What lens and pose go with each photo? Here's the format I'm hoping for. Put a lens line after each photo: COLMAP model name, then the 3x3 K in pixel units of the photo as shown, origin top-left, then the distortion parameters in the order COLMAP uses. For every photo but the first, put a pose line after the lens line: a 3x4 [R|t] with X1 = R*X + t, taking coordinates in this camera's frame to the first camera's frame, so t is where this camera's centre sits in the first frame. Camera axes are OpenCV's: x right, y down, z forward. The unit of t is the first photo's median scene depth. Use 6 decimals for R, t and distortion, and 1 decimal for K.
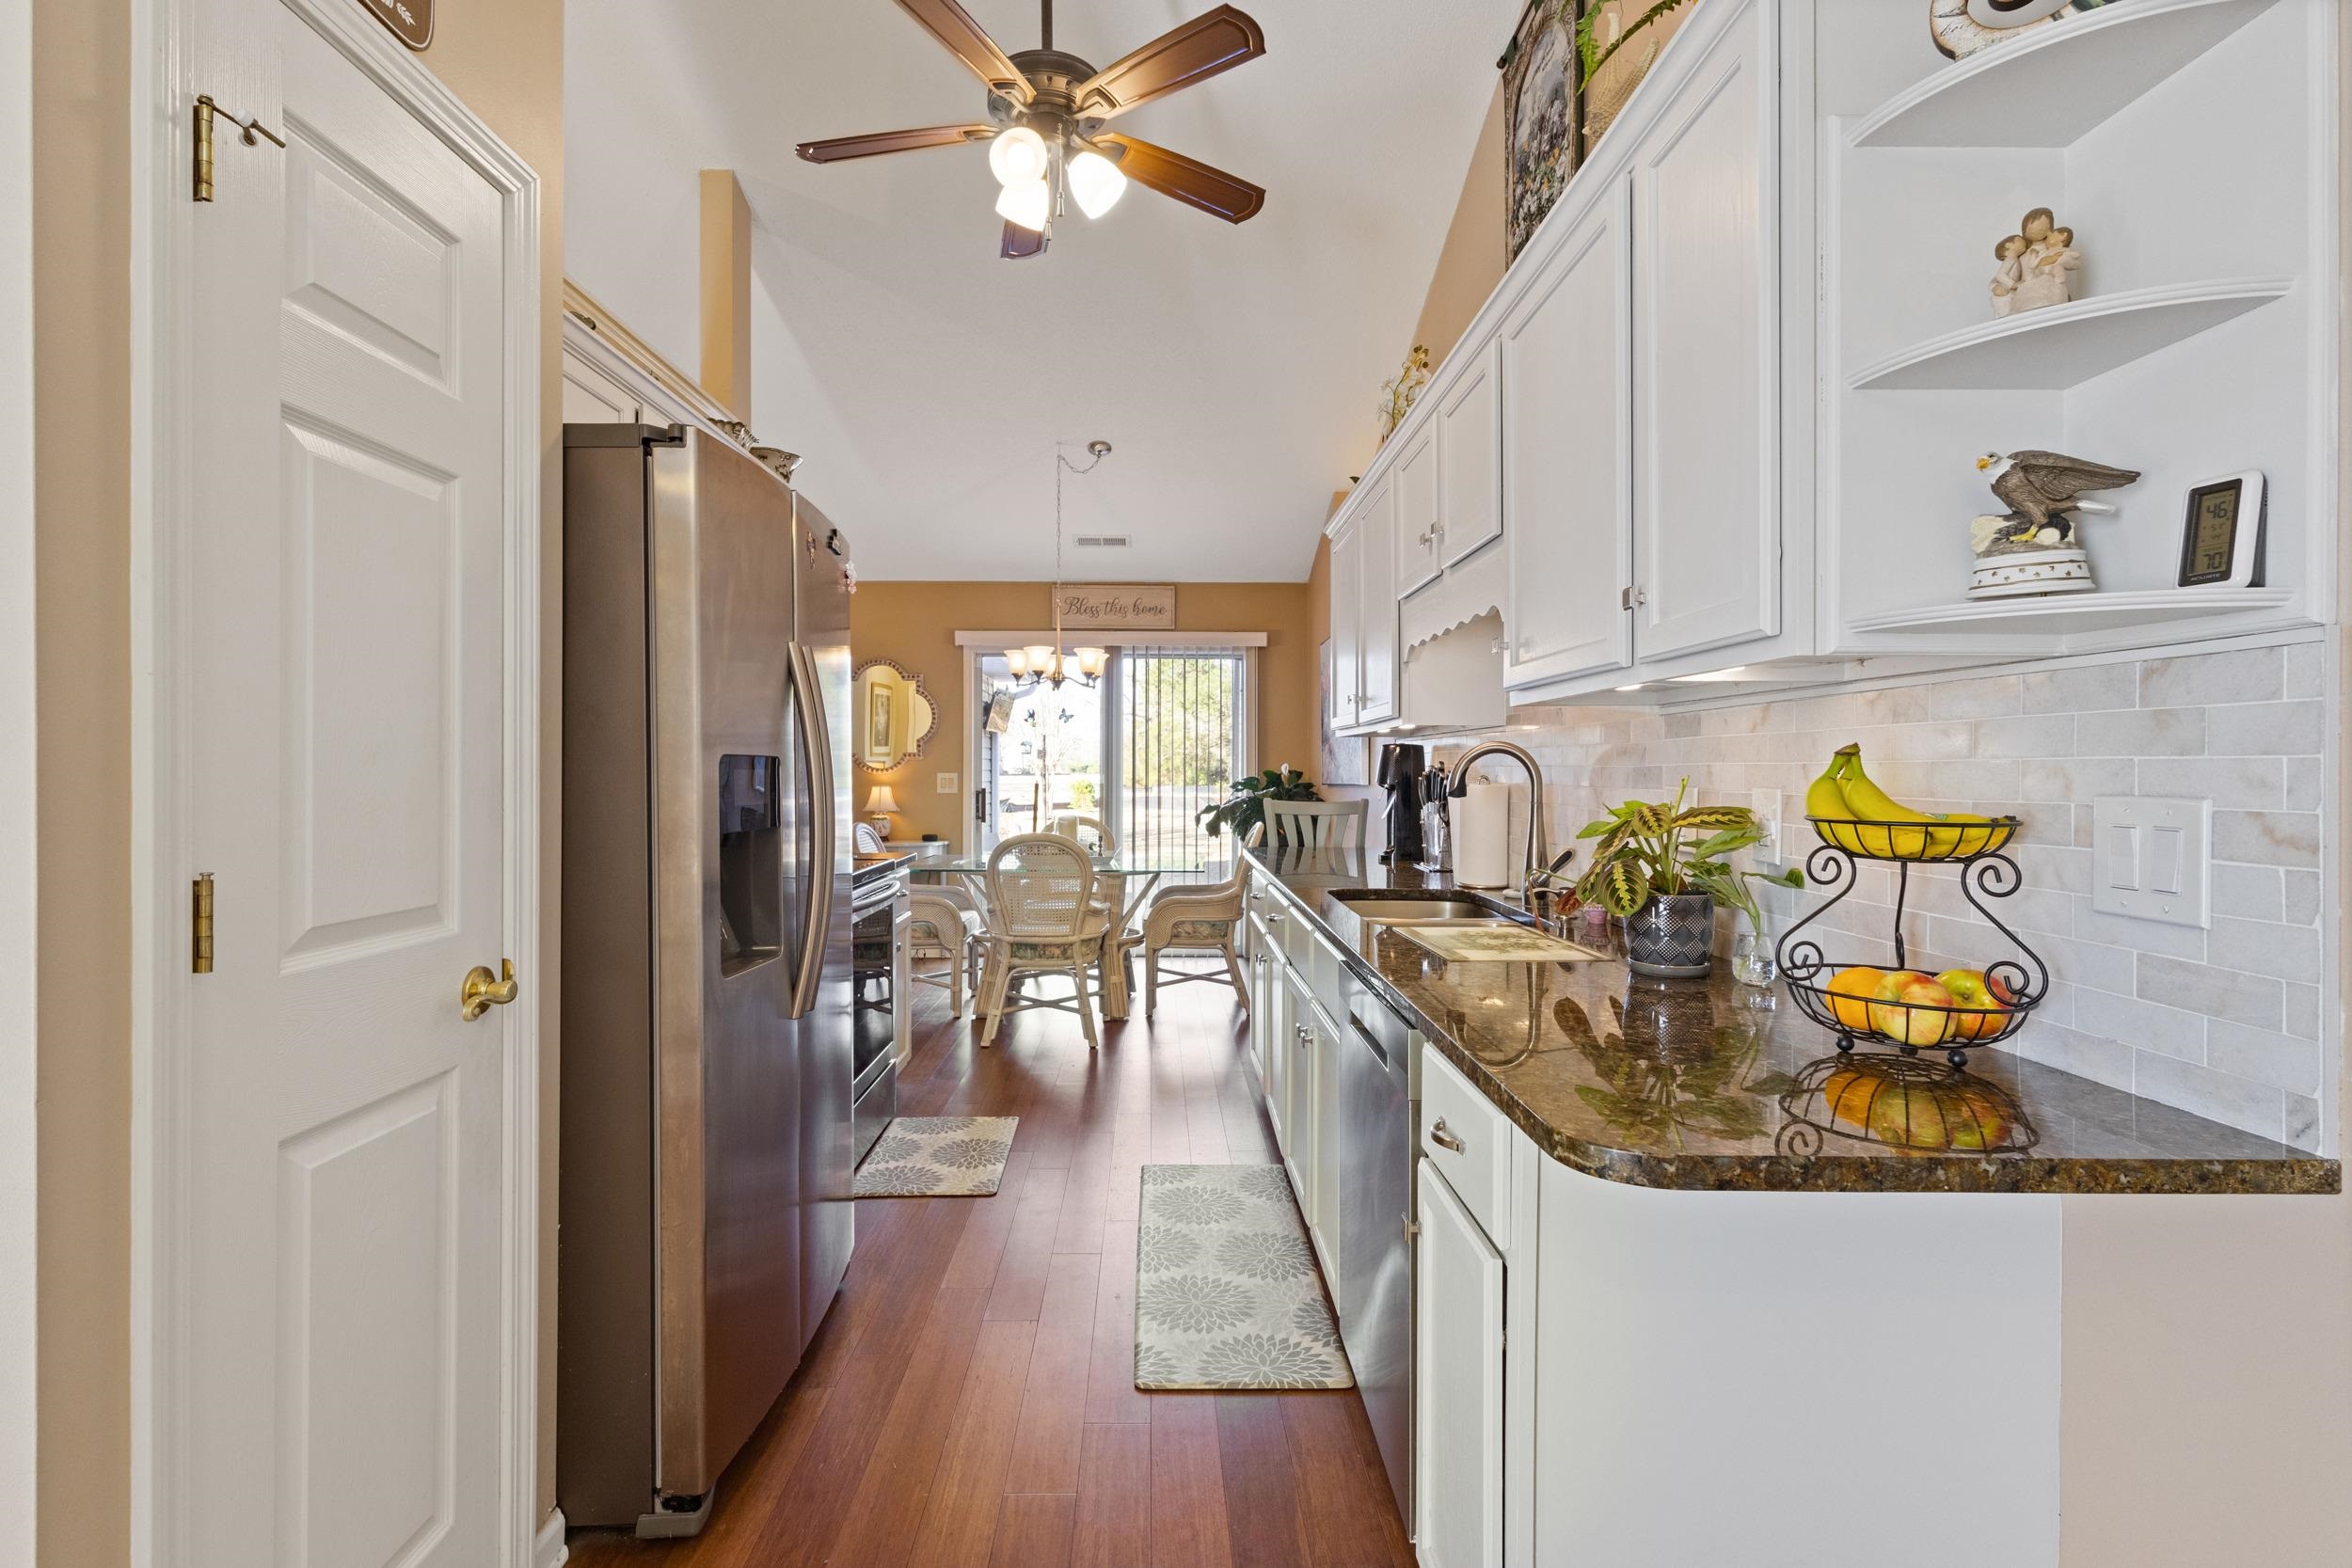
lens RADIAL K [[1089.1, 0, 1175.9], [0, 1089.1, 768.3], [0, 0, 1]] dist [0.003559, 0.000390]
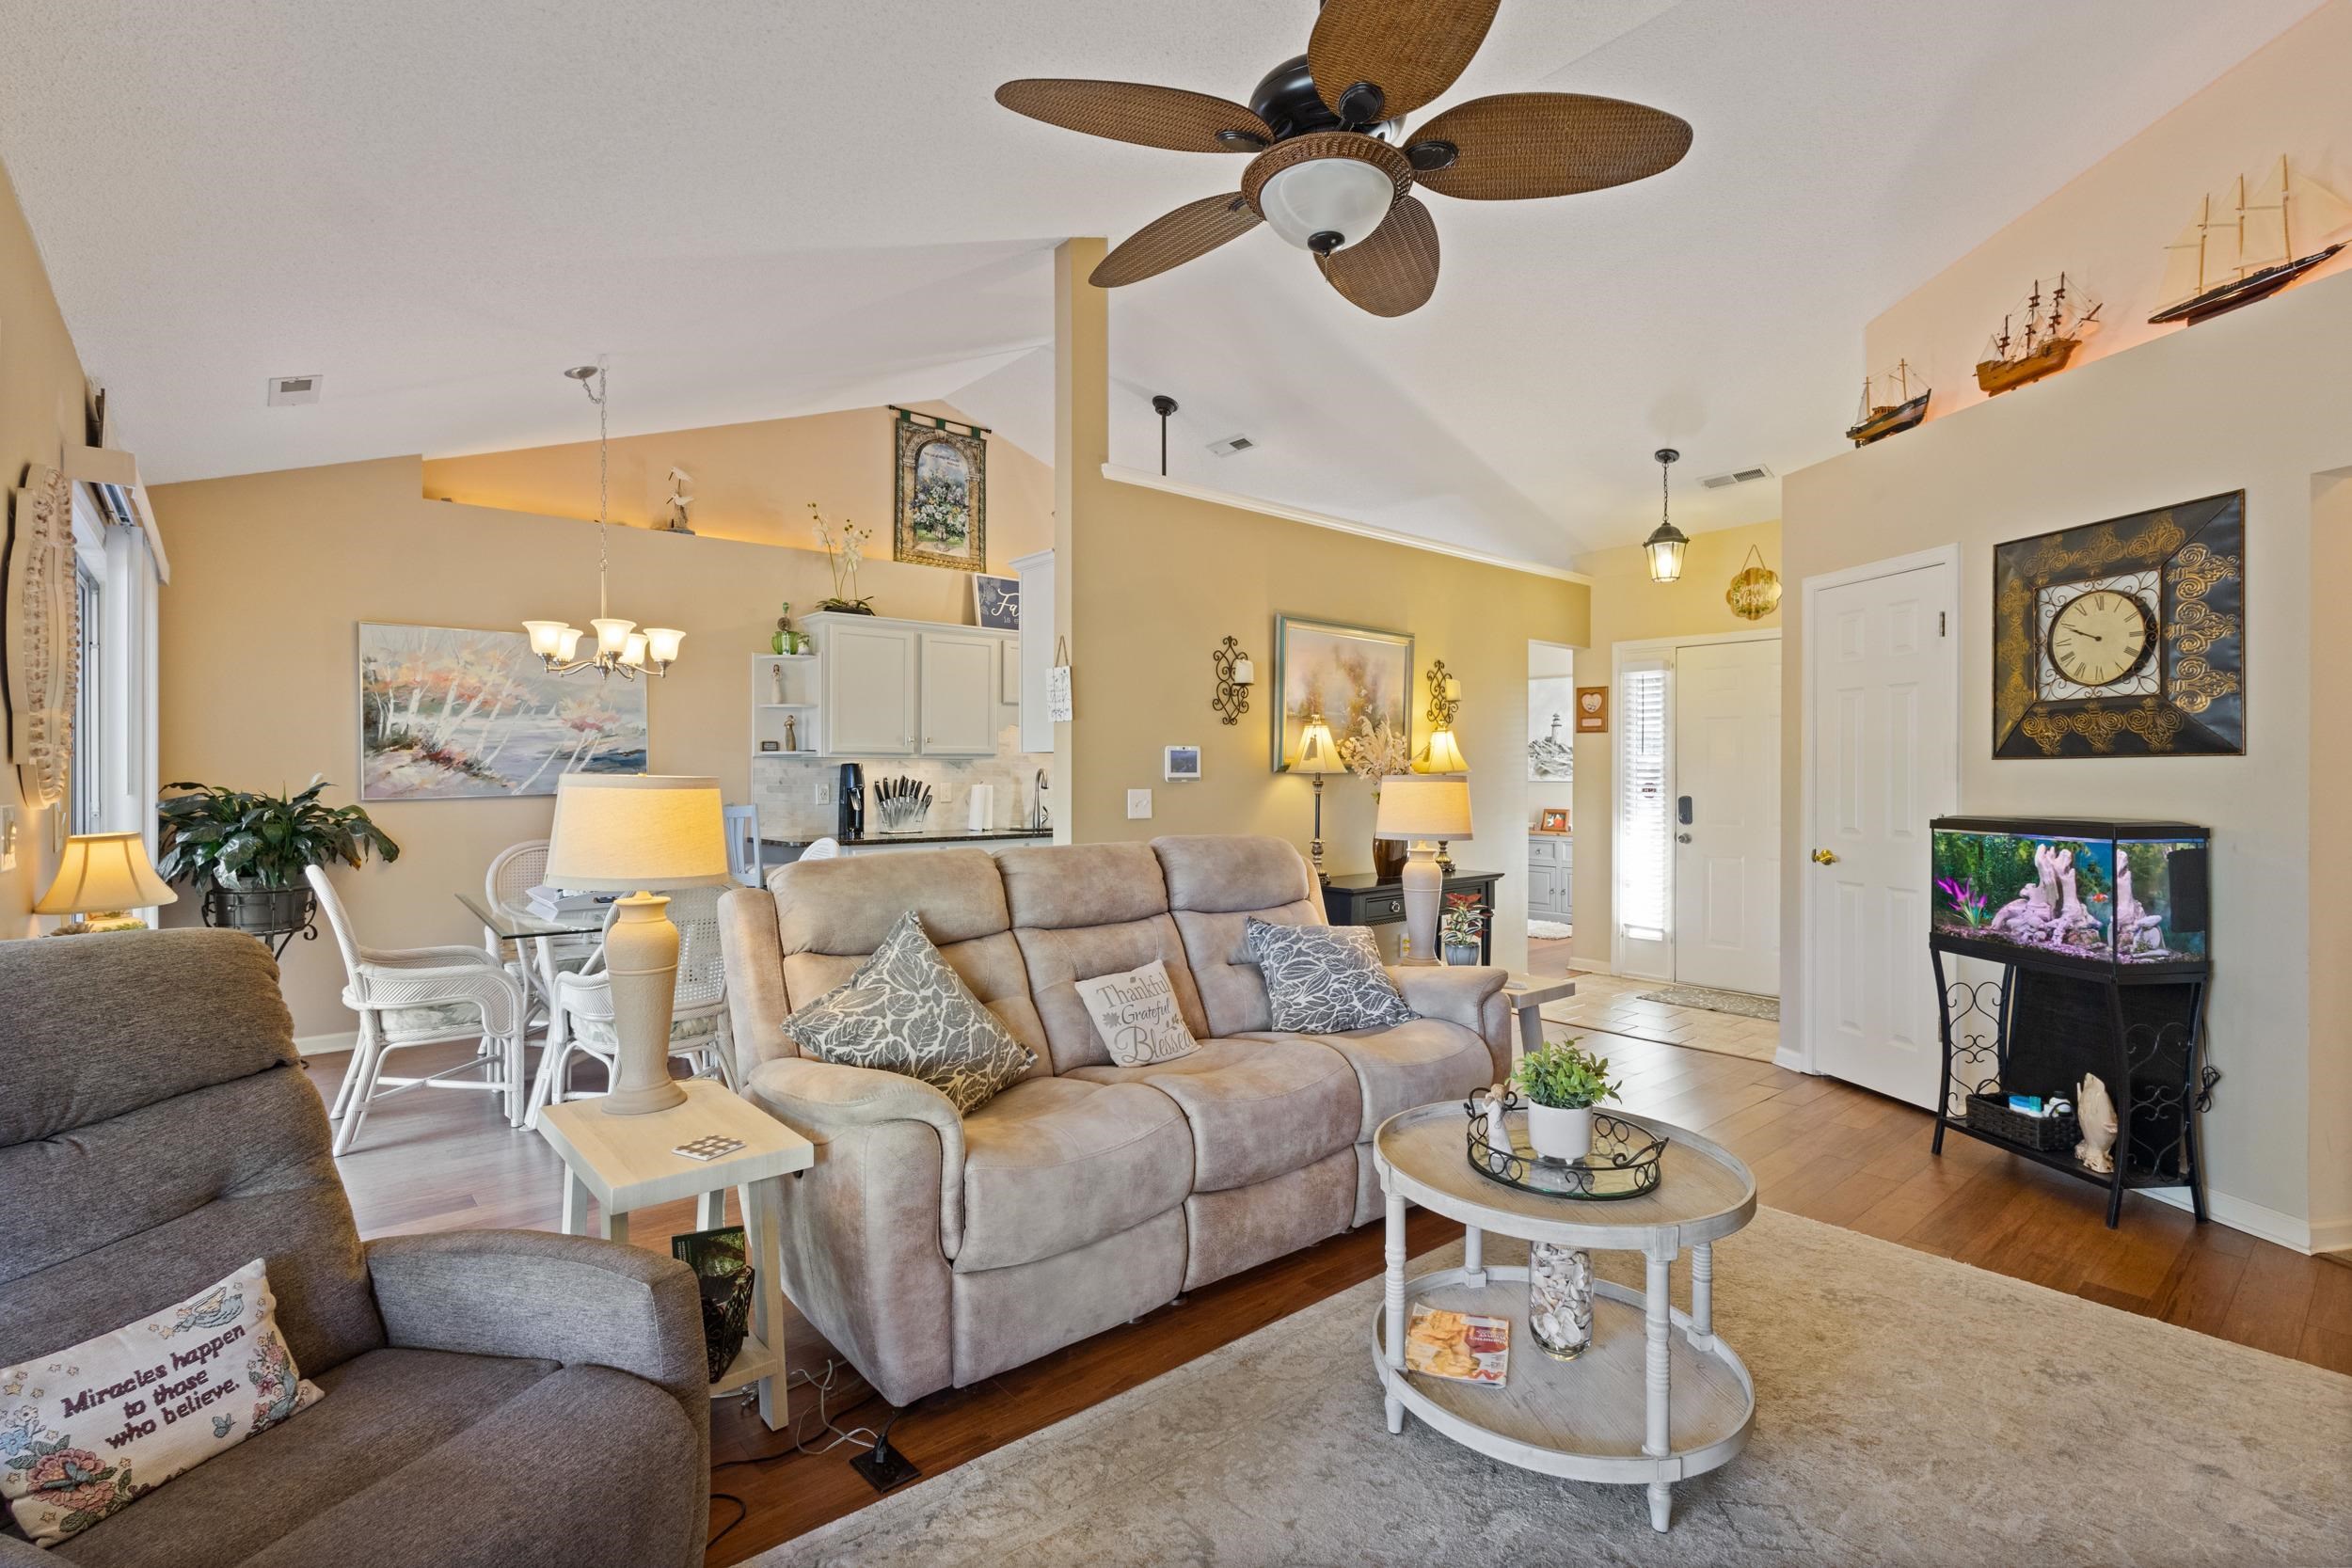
lens RADIAL K [[1089.1, 0, 1168.3], [0, 1089.1, 764.2], [0, 0, 1]] dist [0.003559, 0.000390]
pose [[-0.630097, 0.004212, 0.776505, -1.581603], [-0.002837, 0.999966, -0.007726, -0.011827], [-0.776511, -0.007071, -0.630064, 1.945531]]
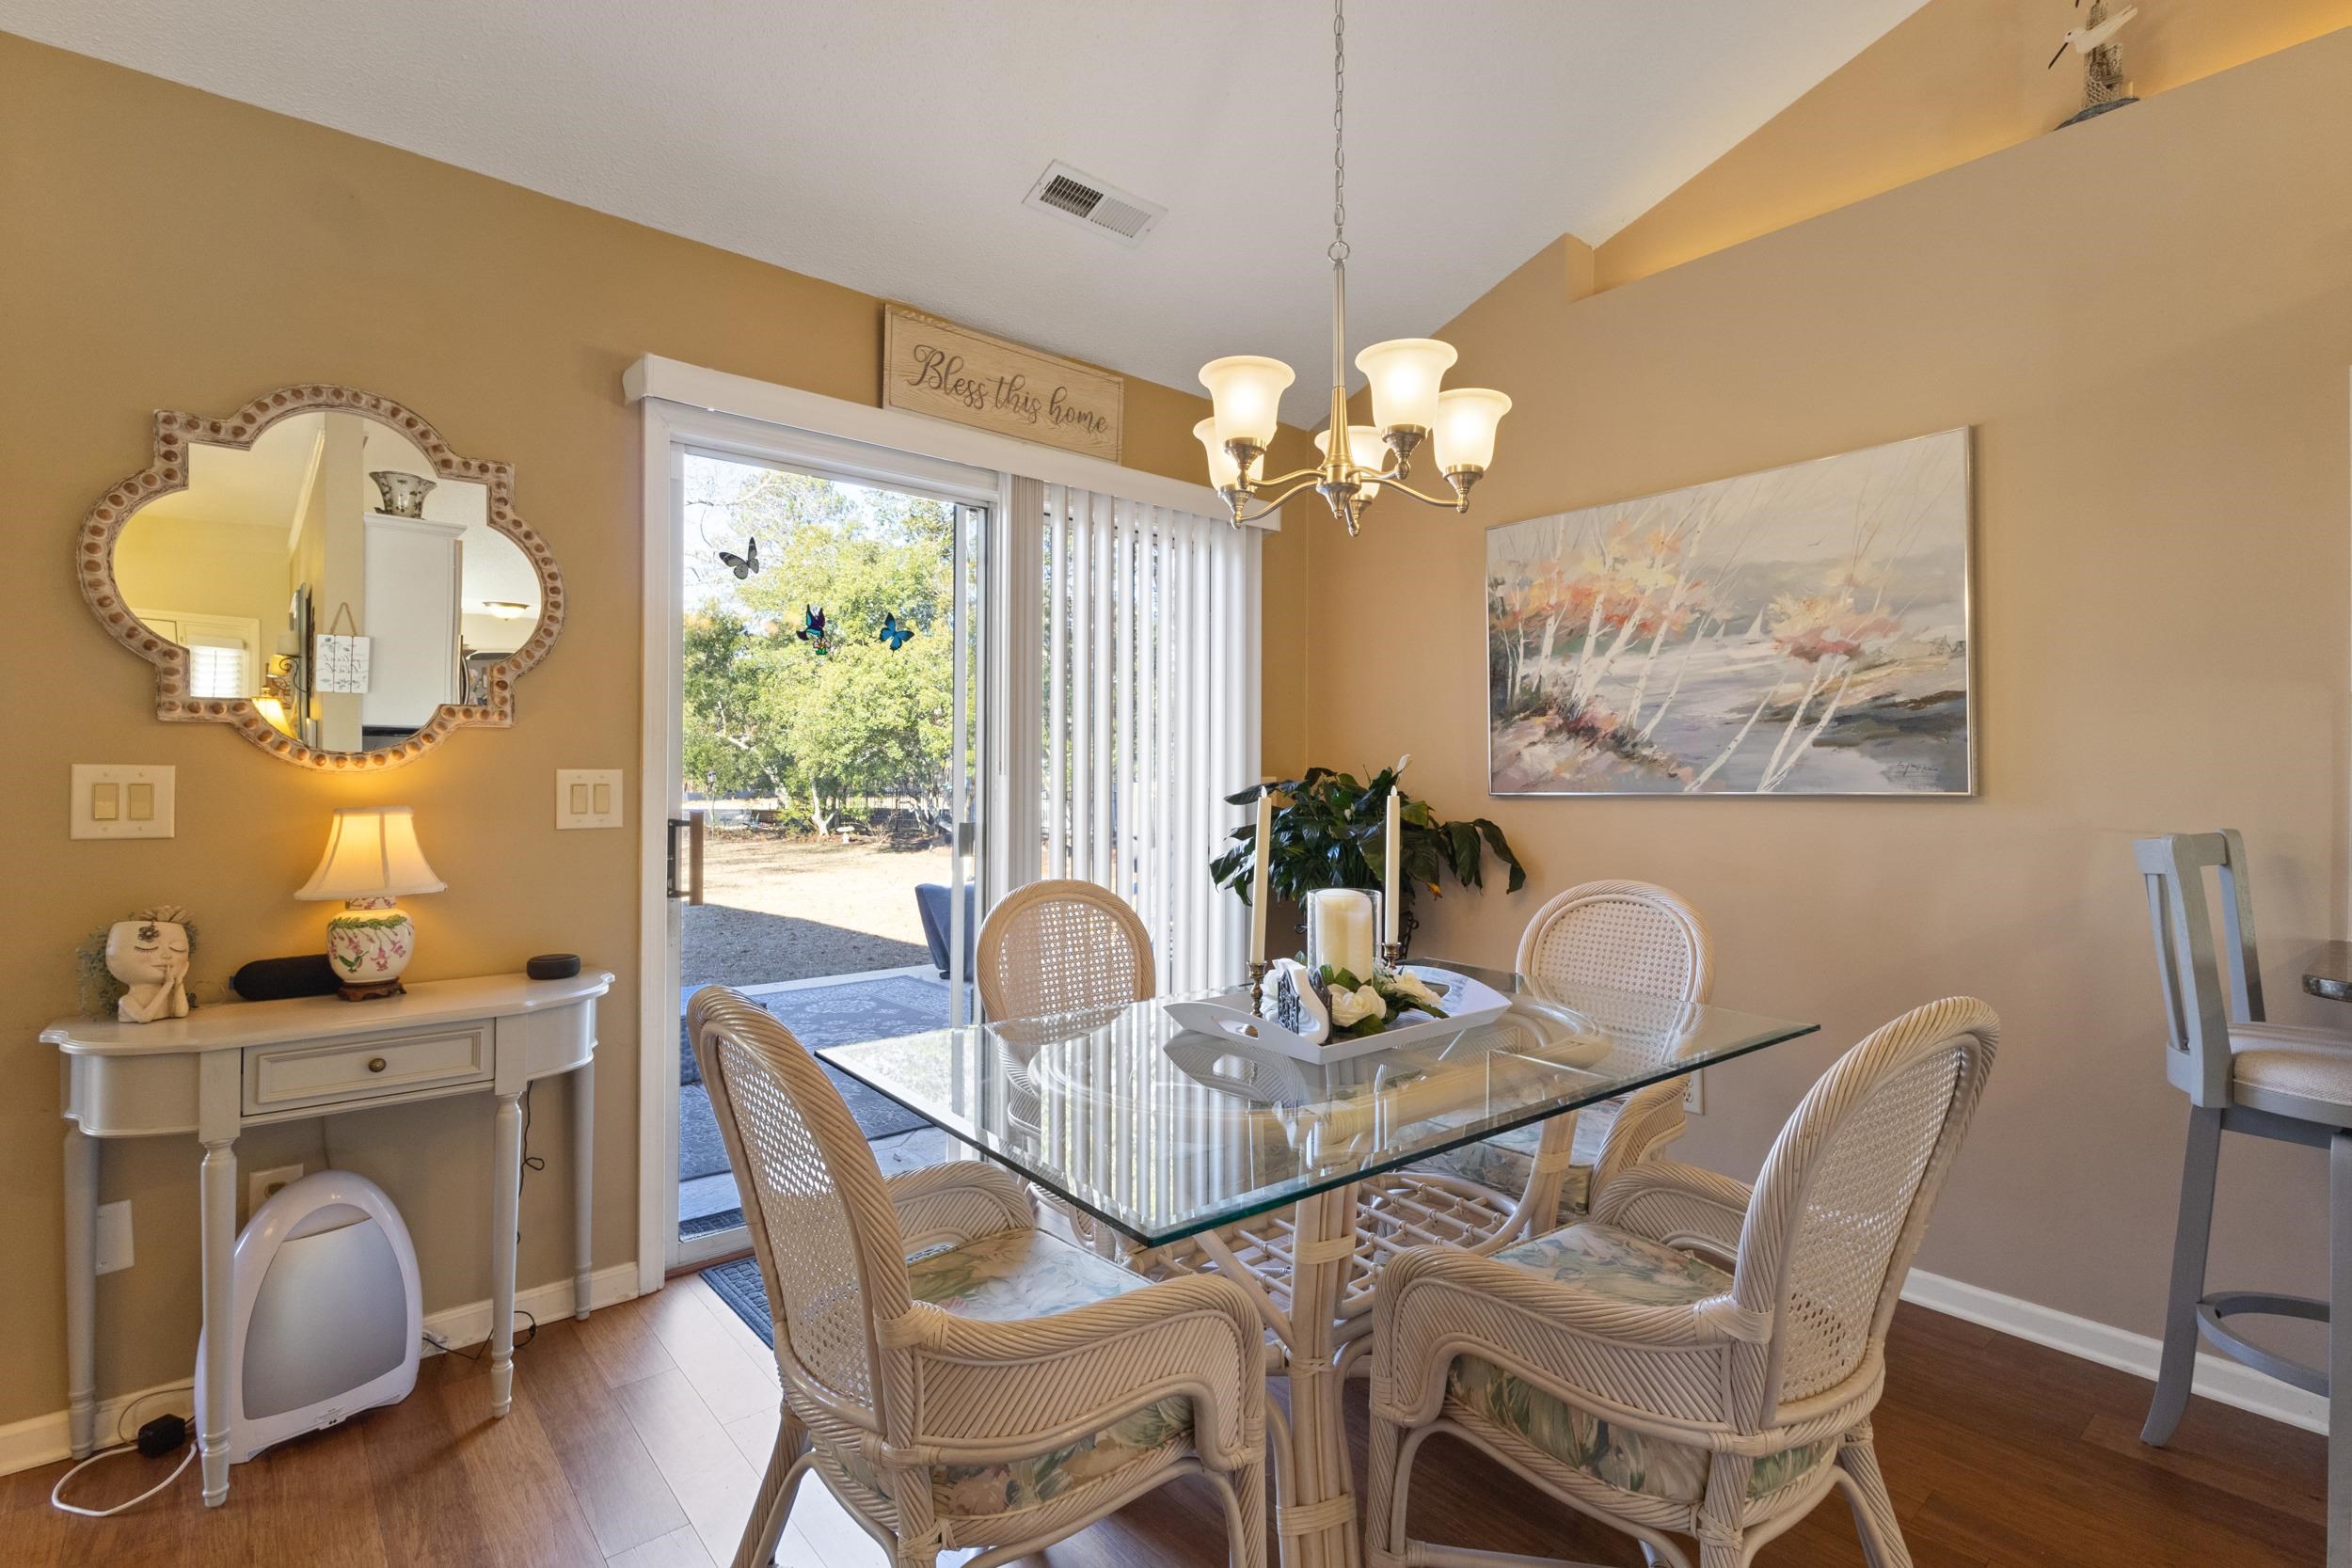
lens RADIAL K [[1089.1, 0, 1170.8], [0, 1089.1, 774.4], [0, 0, 1]] dist [0.003559, 0.000390]
pose [[0.774525, 0.002791, 0.632537, -0.592080], [-0.003645, 0.999993, 0.000051, 0.010718], [-0.632532, -0.002346, 0.774530, 1.284877]]
